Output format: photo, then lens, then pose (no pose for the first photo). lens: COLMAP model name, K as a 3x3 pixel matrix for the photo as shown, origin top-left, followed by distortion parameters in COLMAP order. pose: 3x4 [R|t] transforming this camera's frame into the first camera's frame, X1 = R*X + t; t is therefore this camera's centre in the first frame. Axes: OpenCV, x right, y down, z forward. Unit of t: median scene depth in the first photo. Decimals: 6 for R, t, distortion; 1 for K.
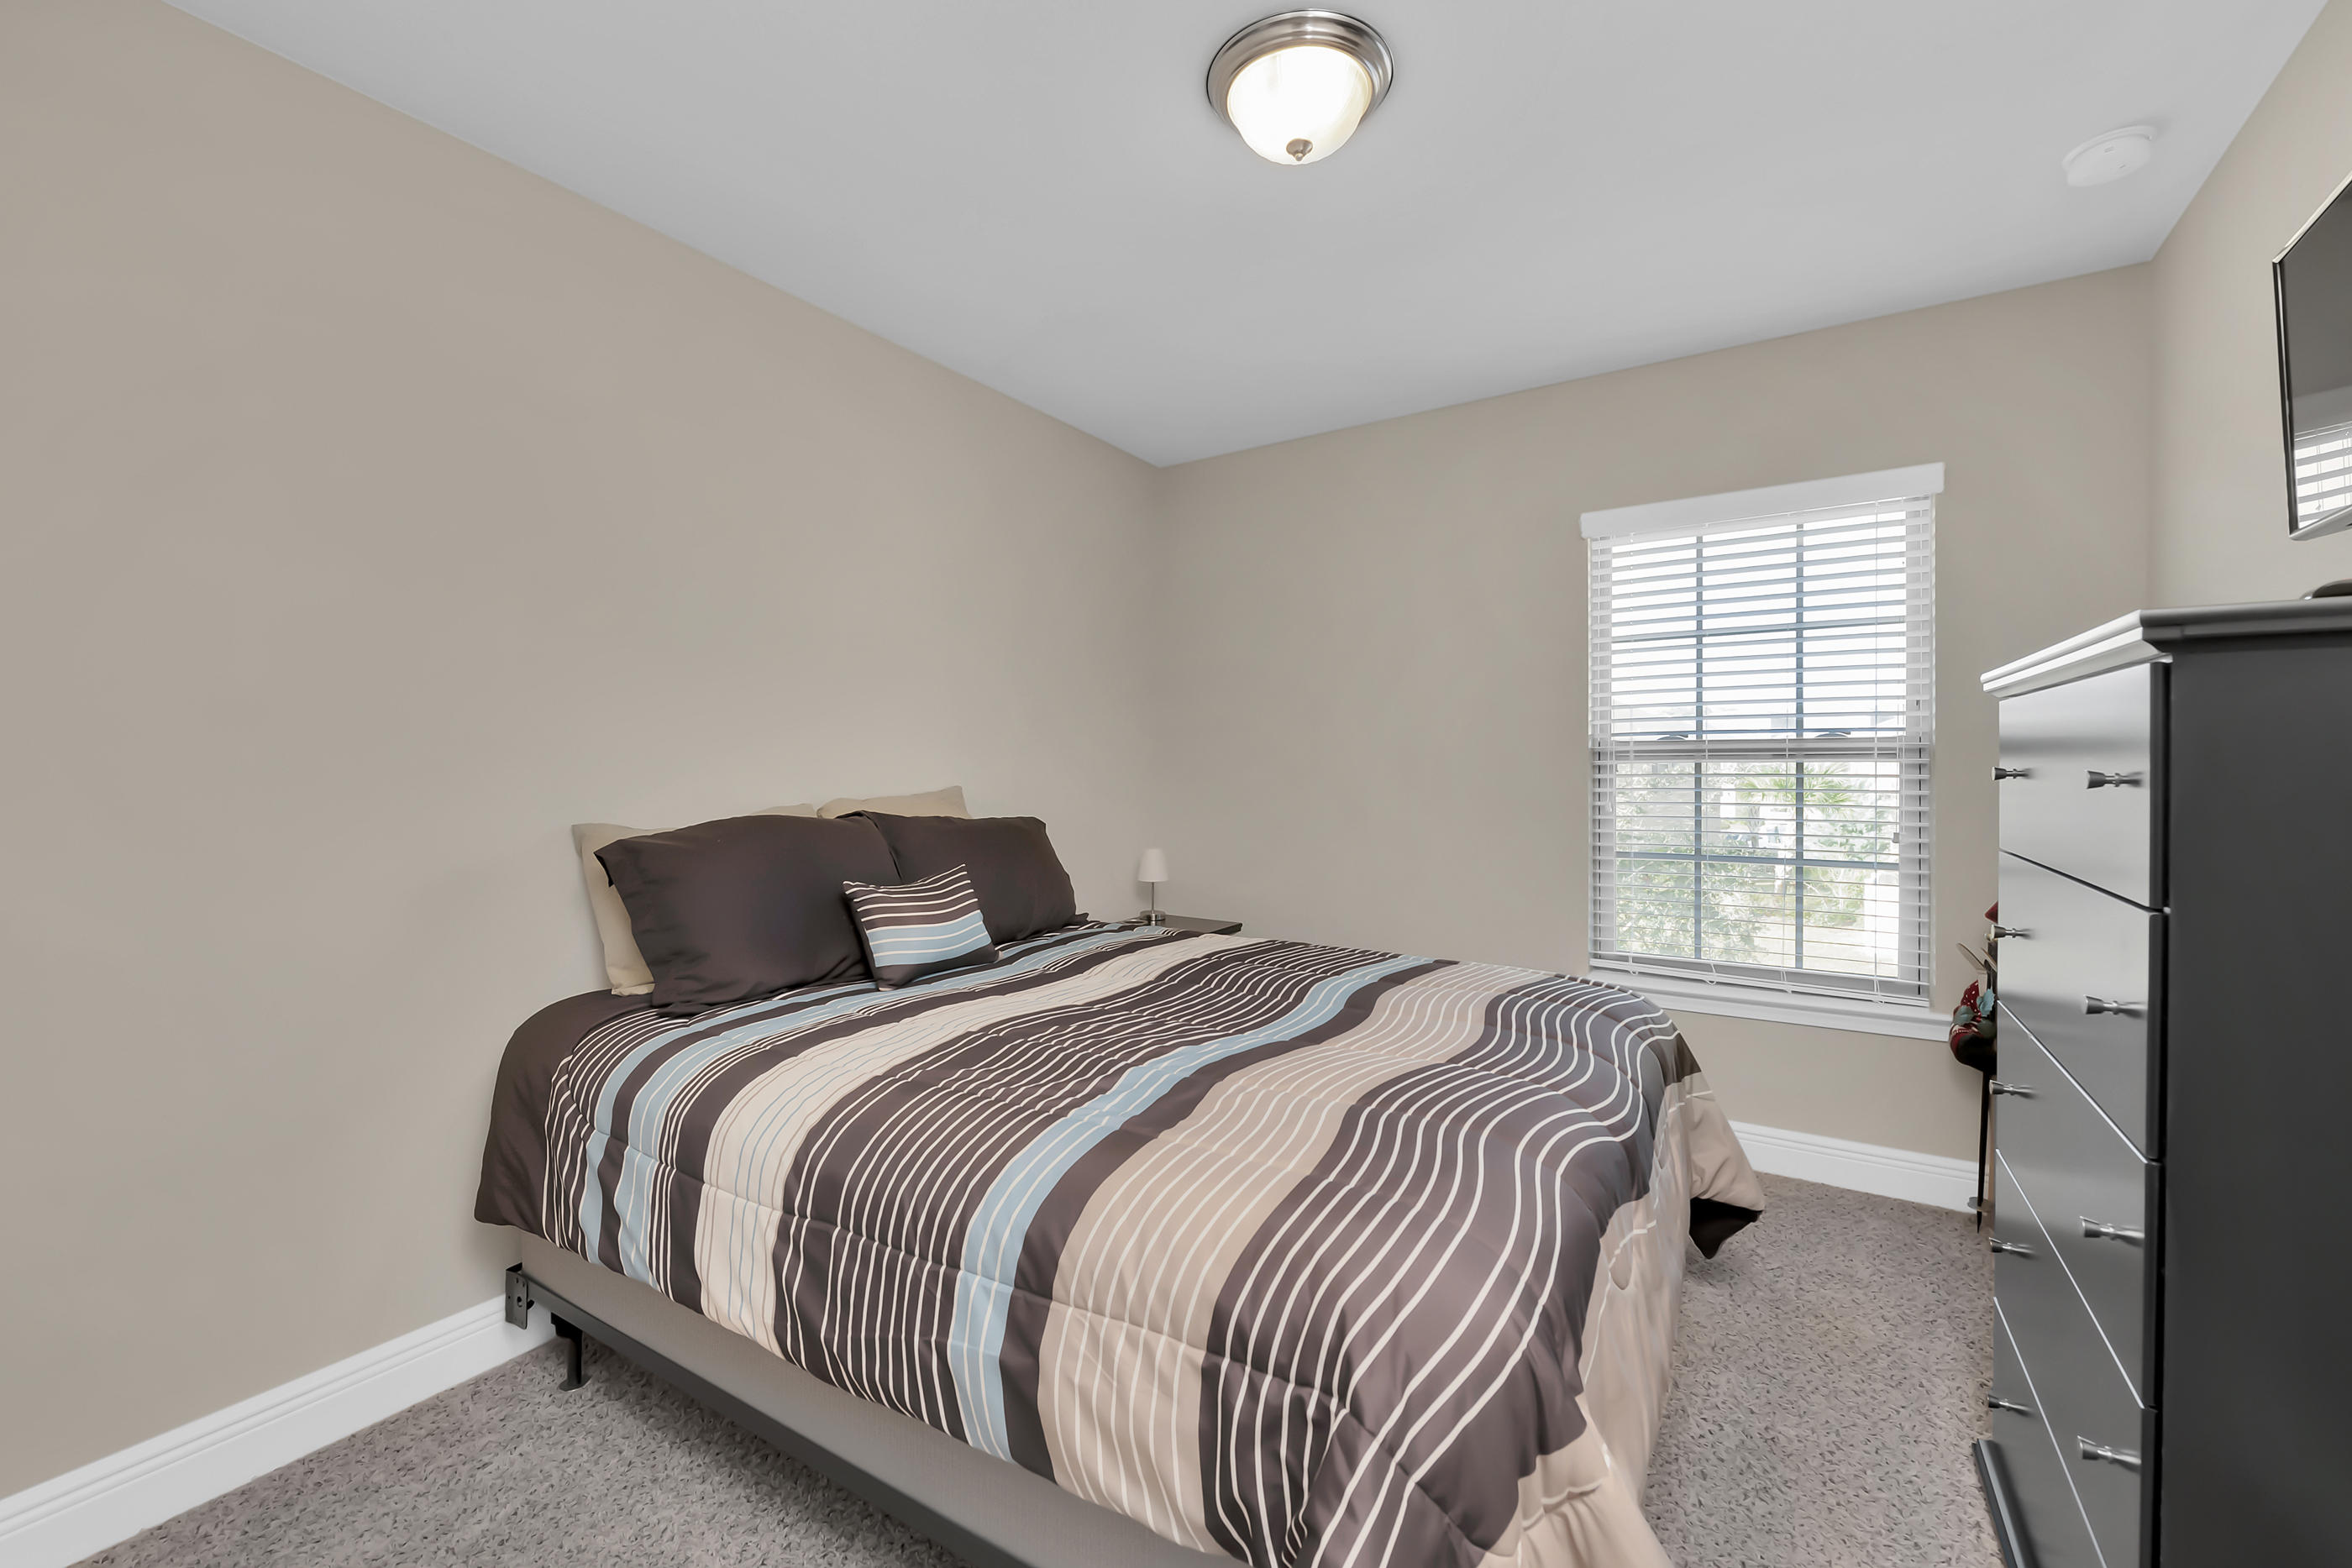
lens RADIAL K [[961.4, 0, 1172.2], [0, 961.4, 789.7], [0, 0, 1]] dist [-0.009716, -0.001972]
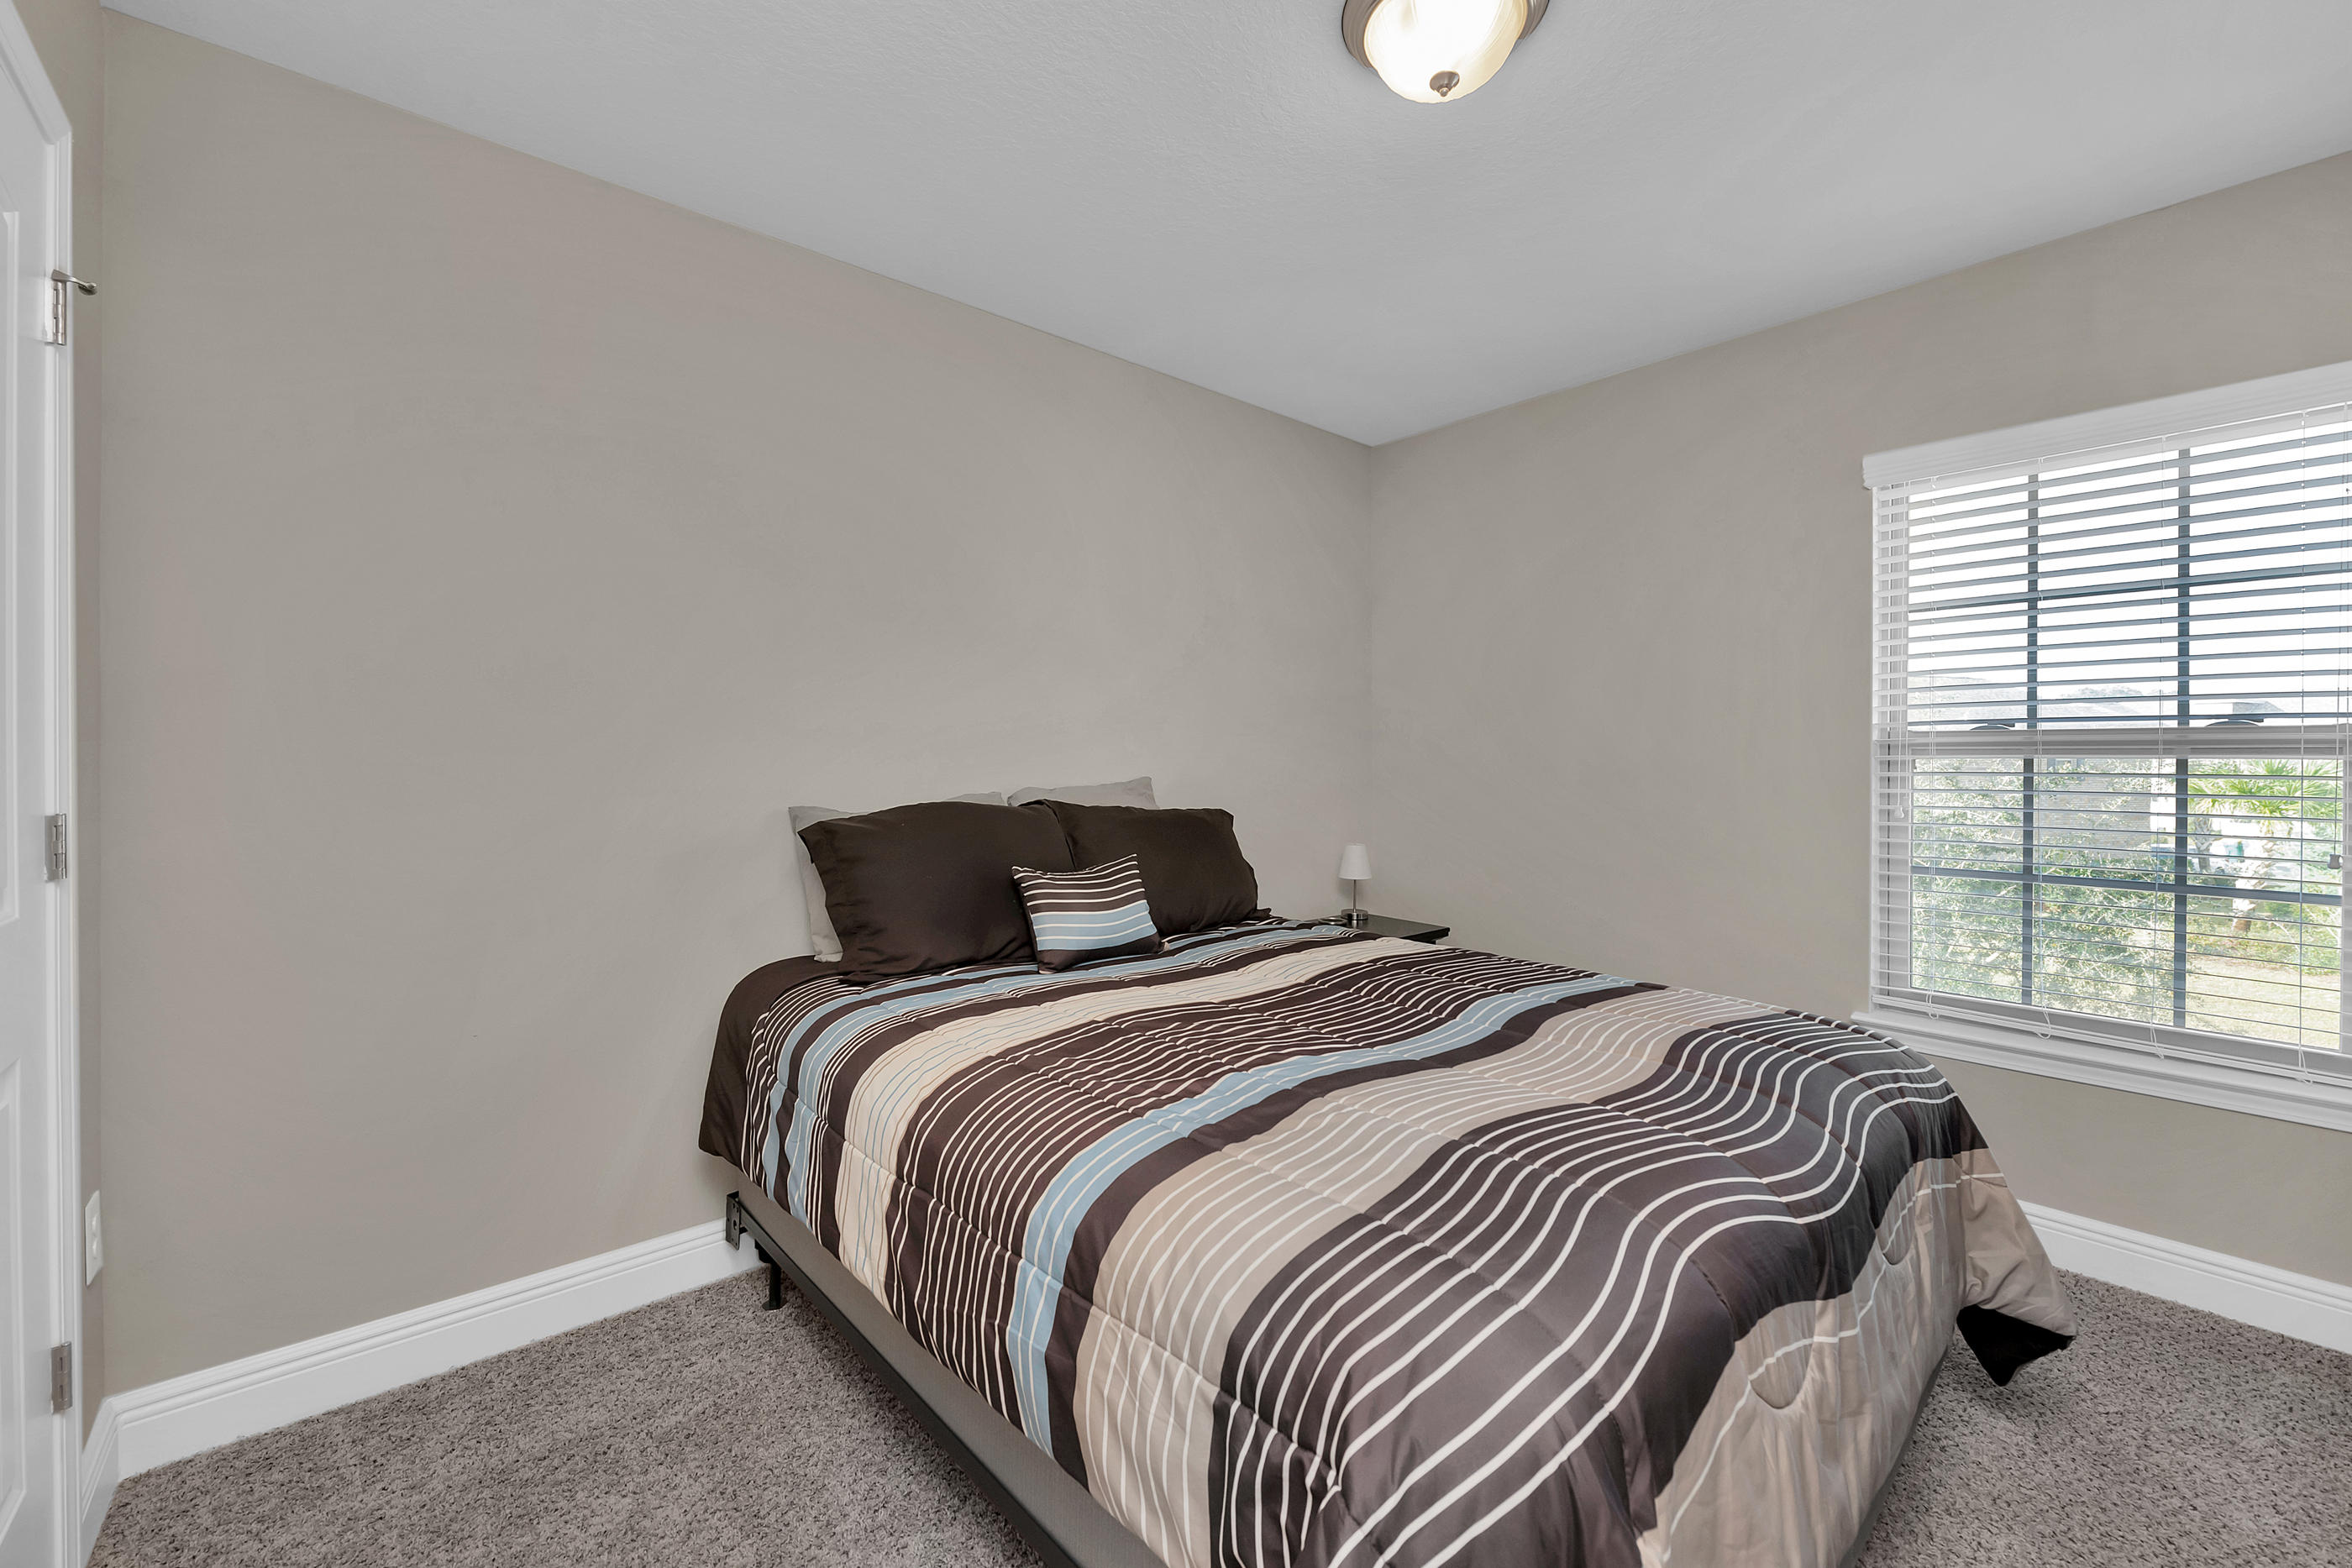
lens RADIAL K [[961.4, 0, 1167.8], [0, 961.4, 775.0], [0, 0, 1]] dist [-0.009716, -0.001972]
pose [[0.957318, 0.011006, -0.288829, 0.138072], [-0.013200, 0.999897, -0.005651, -0.000450], [0.288737, 0.009222, 0.957364, 0.052329]]
